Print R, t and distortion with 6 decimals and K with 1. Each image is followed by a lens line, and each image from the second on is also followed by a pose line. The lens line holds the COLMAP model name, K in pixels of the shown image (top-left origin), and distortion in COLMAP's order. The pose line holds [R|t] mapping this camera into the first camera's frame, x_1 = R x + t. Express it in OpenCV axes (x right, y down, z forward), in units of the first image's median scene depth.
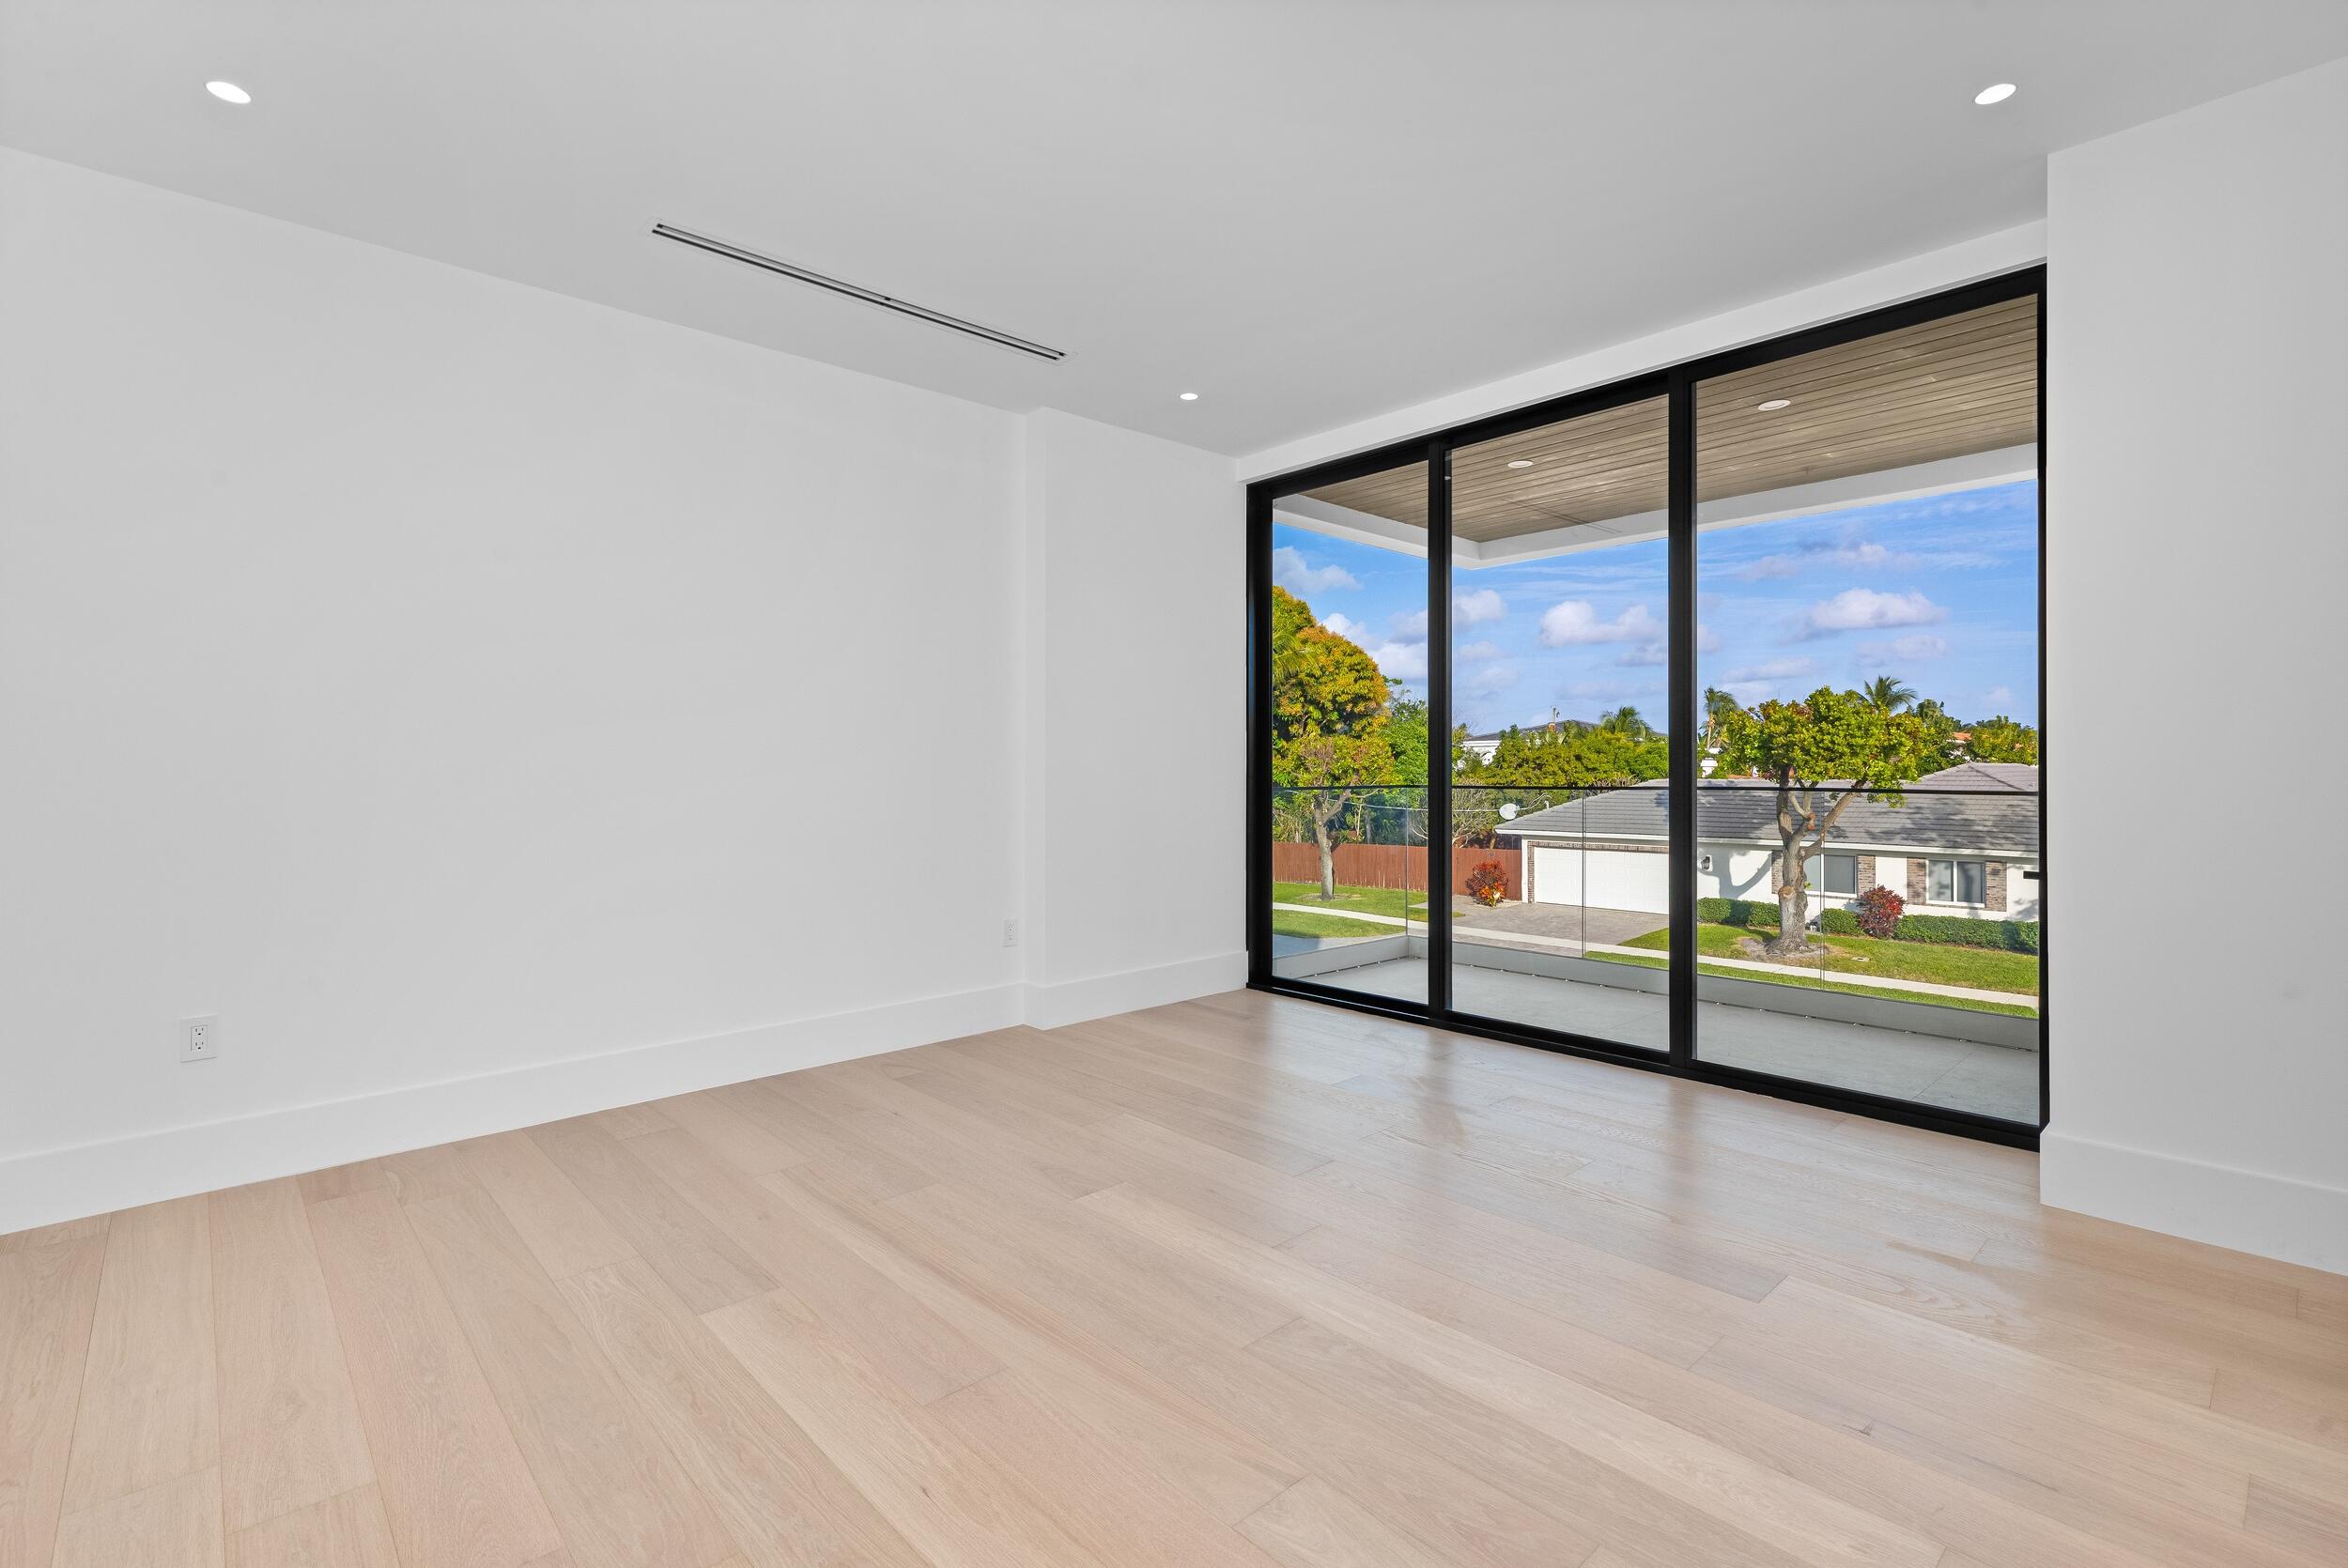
lens RADIAL K [[1067.5, 0, 1164.9], [0, 1067.5, 771.6], [0, 0, 1]] dist [-0.010538, 0.000091]
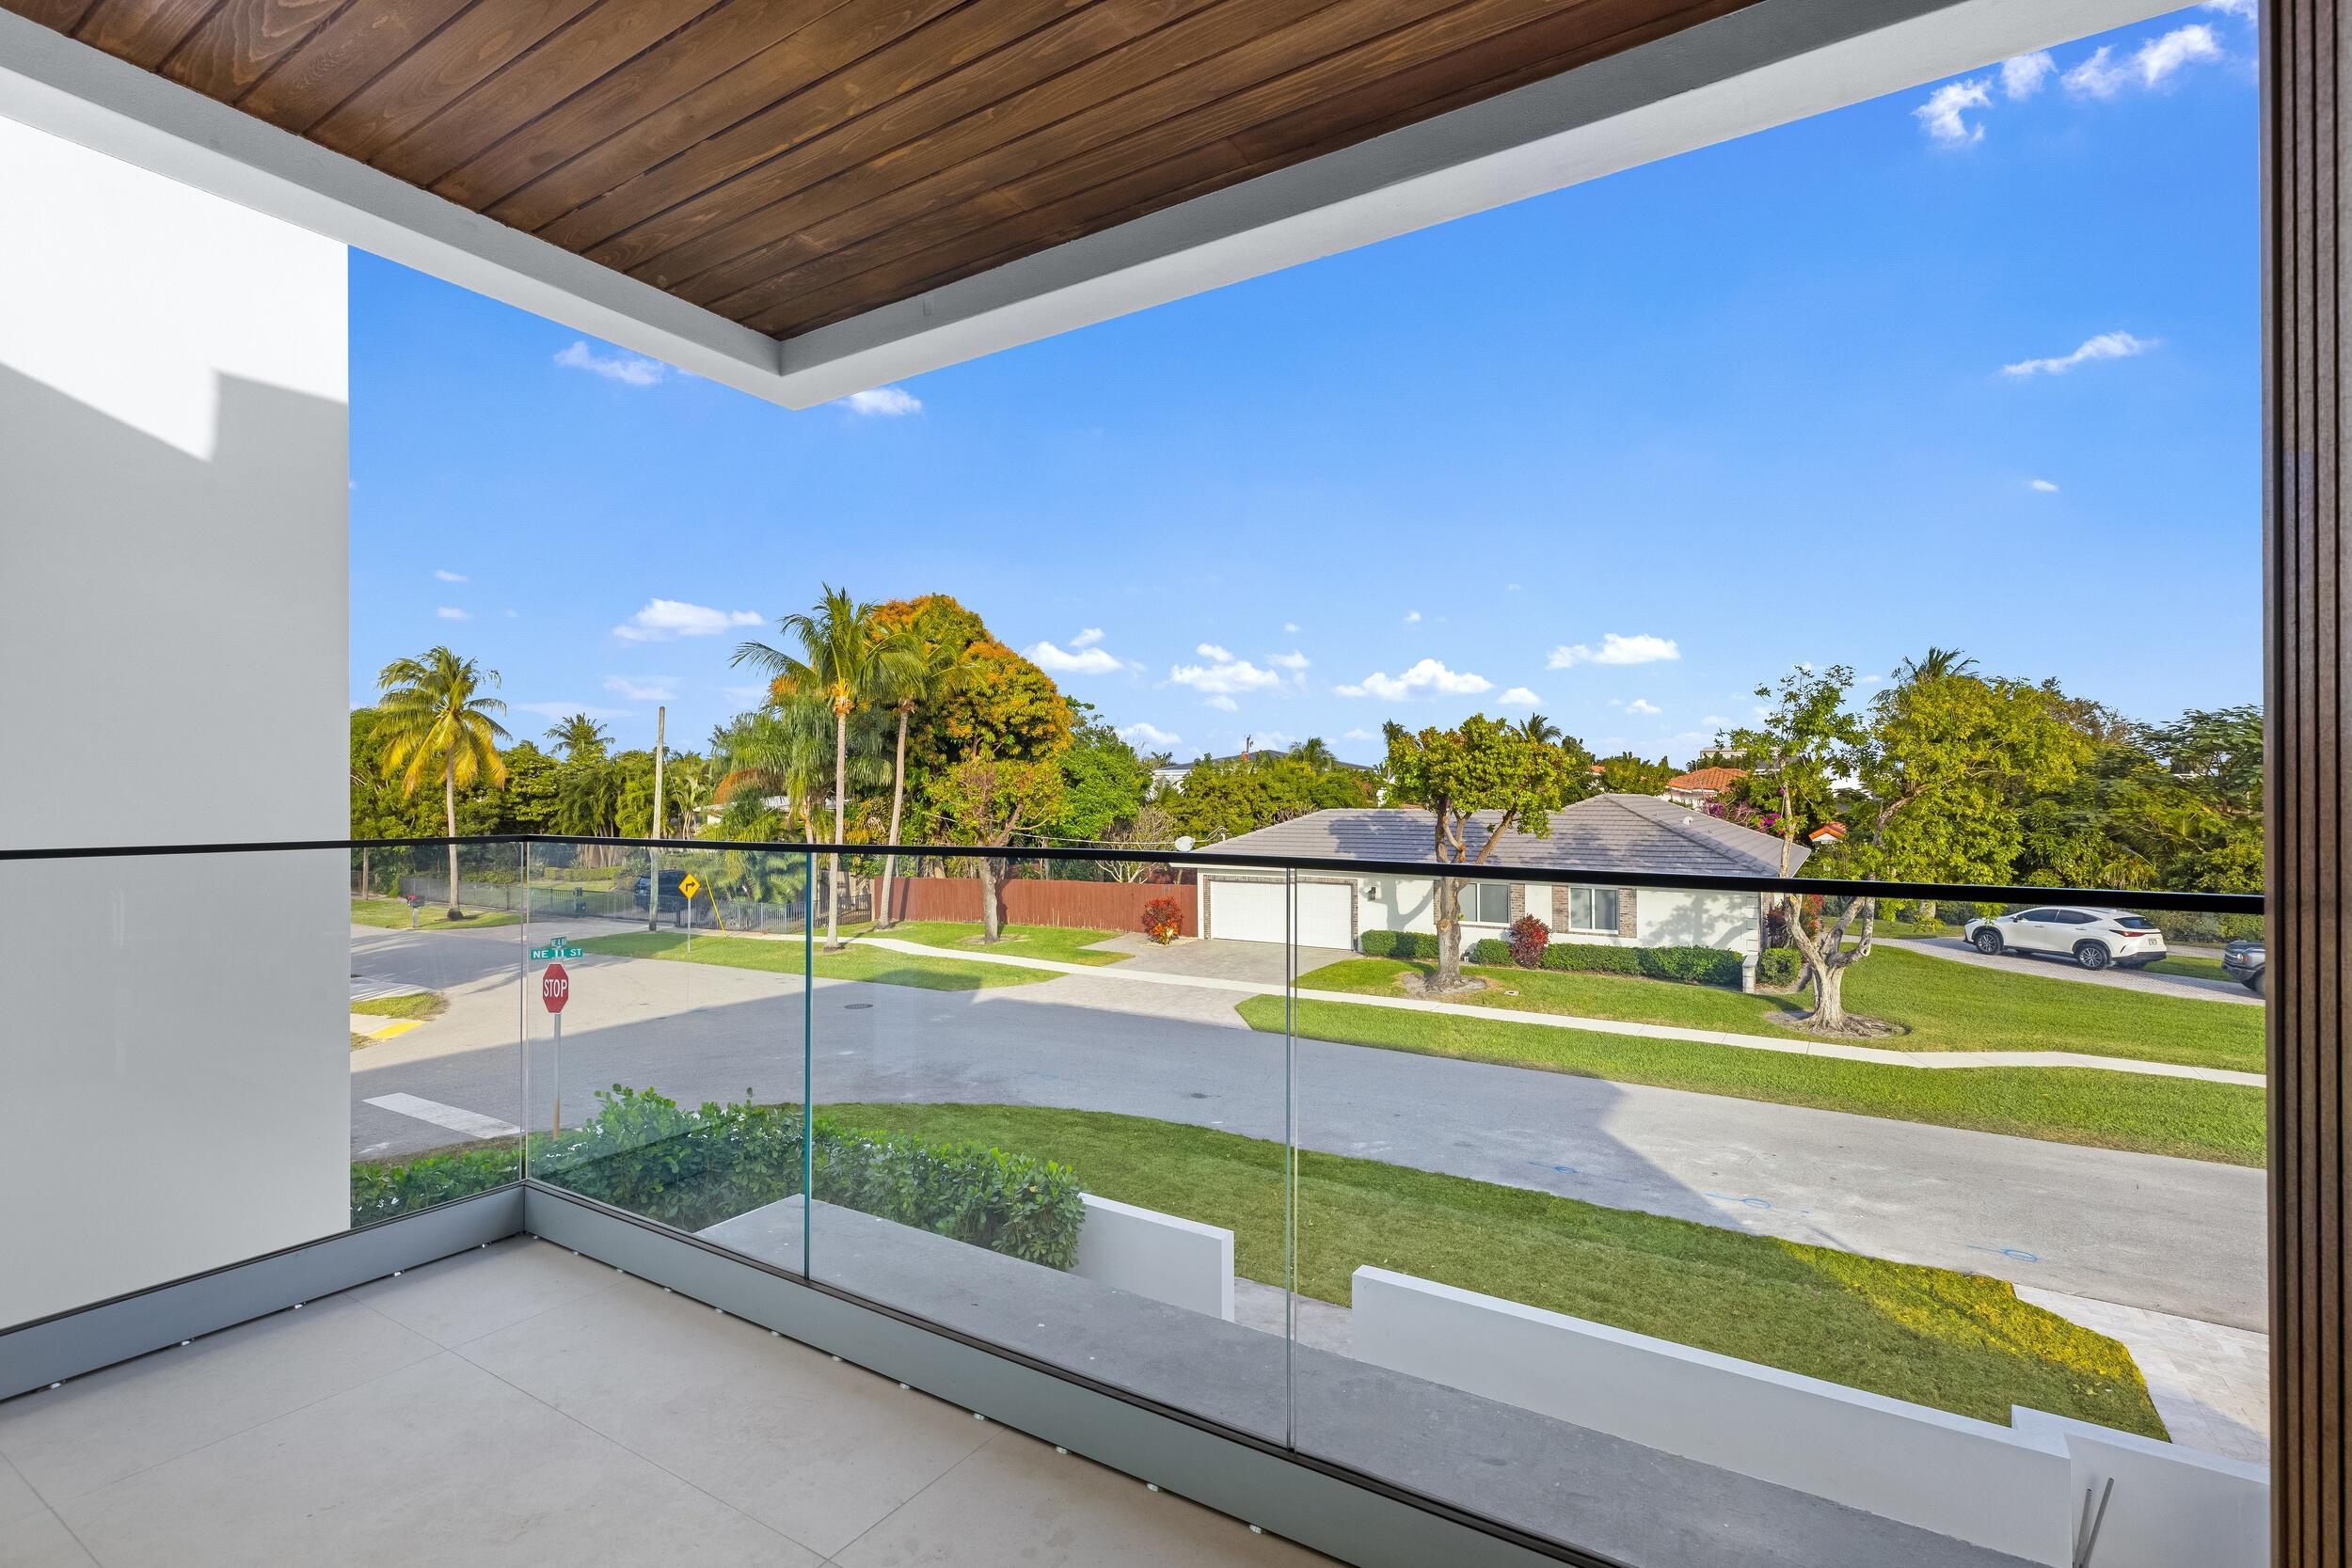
lens RADIAL K [[1069.3, 0, 1183.9], [0, 1069.3, 793.2], [0, 0, 1]] dist [-0.010538, 0.000091]
pose [[0.962350, 0.004964, 0.271767, 0.063838], [-0.003264, 0.999972, -0.006709, -0.000135], [-0.271793, 0.005569, 0.962340, 0.087798]]
